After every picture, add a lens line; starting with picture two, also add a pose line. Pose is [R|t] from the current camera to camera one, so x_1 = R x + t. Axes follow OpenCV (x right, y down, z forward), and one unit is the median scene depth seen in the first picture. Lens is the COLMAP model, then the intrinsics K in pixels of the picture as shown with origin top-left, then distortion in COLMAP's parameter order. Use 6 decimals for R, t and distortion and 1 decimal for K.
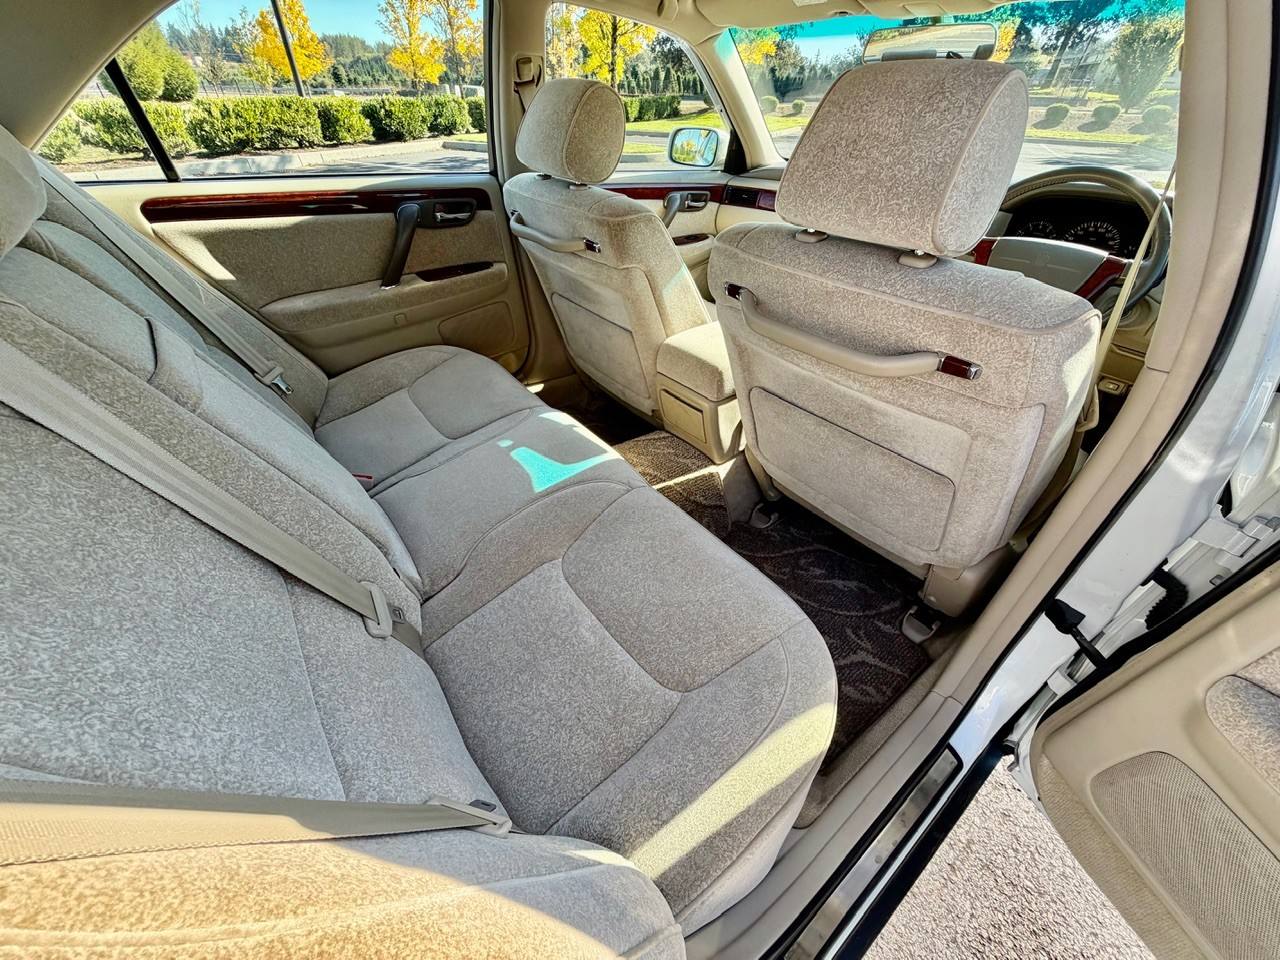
lens RADIAL K [[509.9, 0, 637.4], [0, 509.9, 475.2], [0, 0, 1]] dist [-0.001584, -0.000326]
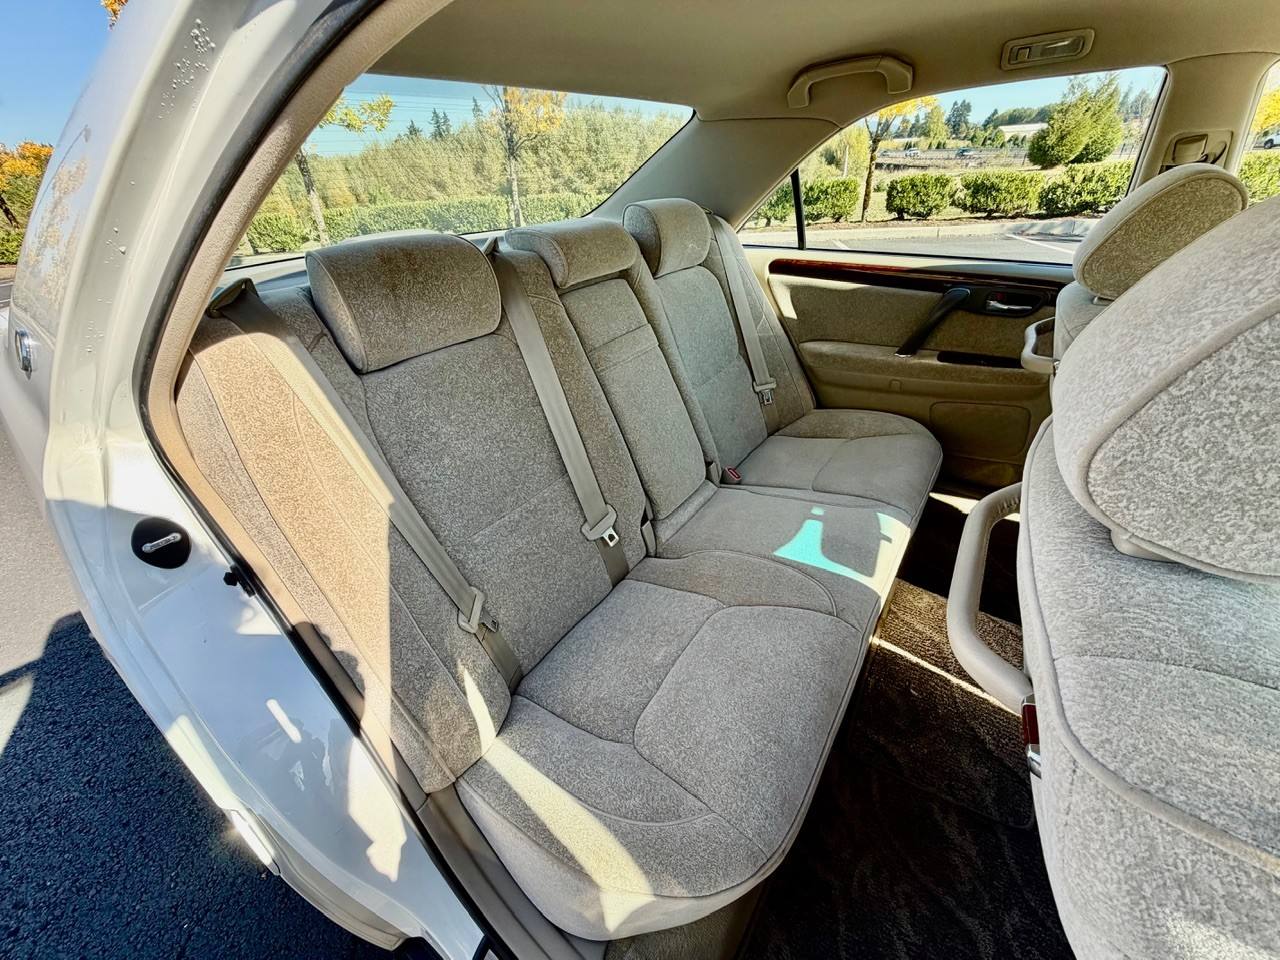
lens RADIAL K [[509.9, 0, 641.4], [0, 509.9, 476.0], [0, 0, 1]] dist [-0.001584, -0.000326]
pose [[0.287709, 0.457340, -0.841466, 0.418718], [-0.526052, 0.809672, 0.260195, -0.177400], [0.800308, 0.367794, 0.473534, 0.173946]]
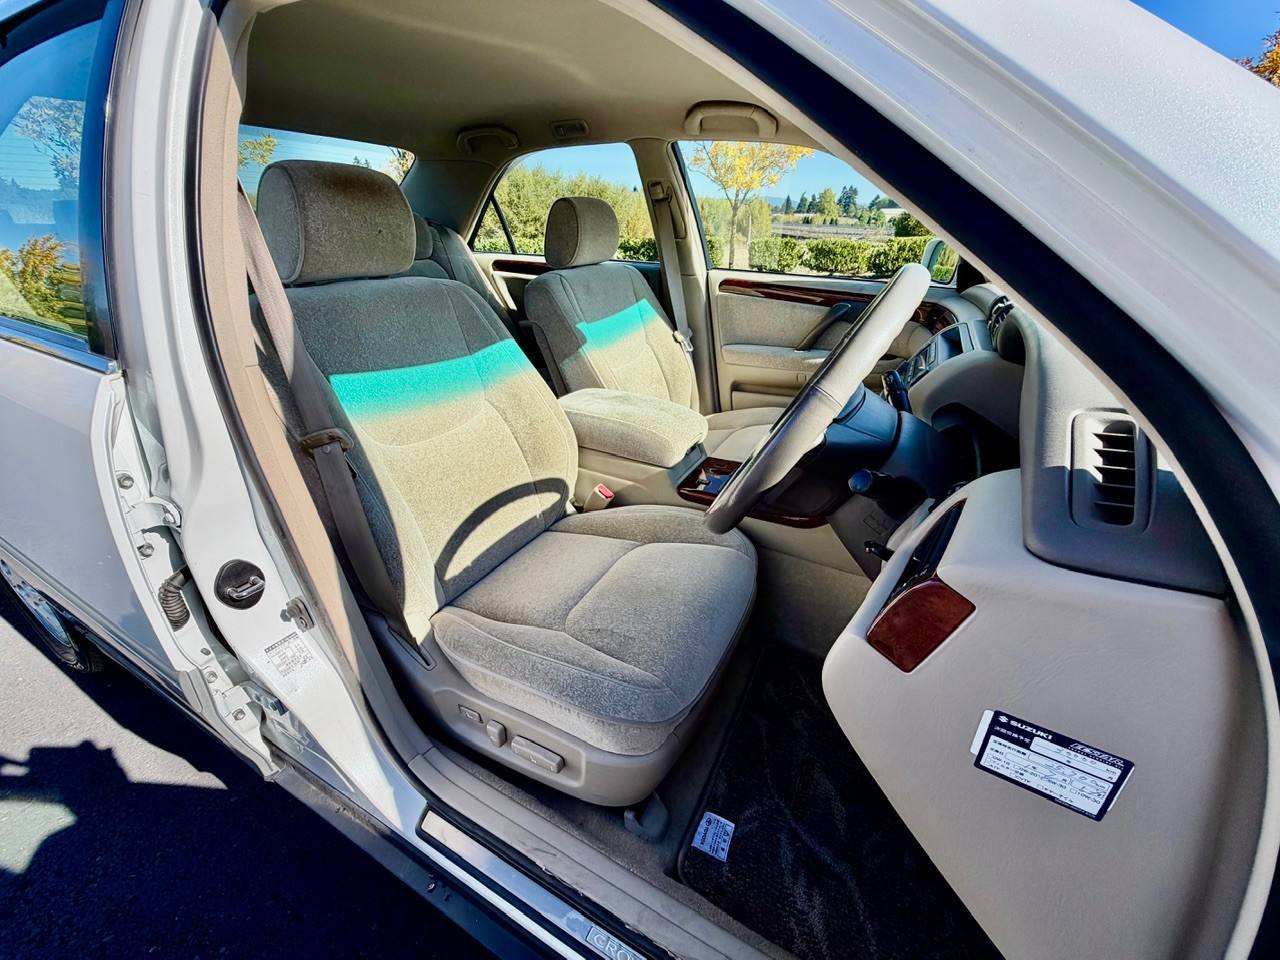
lens RADIAL K [[509.9, 0, 639.0], [0, 509.9, 474.3], [0, 0, 1]] dist [-0.001584, -0.000326]
pose [[0.405735, 0.377391, -0.832439, 1.199005], [-0.543381, 0.831939, 0.112318, -0.311678], [0.734926, 0.406760, 0.542614, 0.560521]]
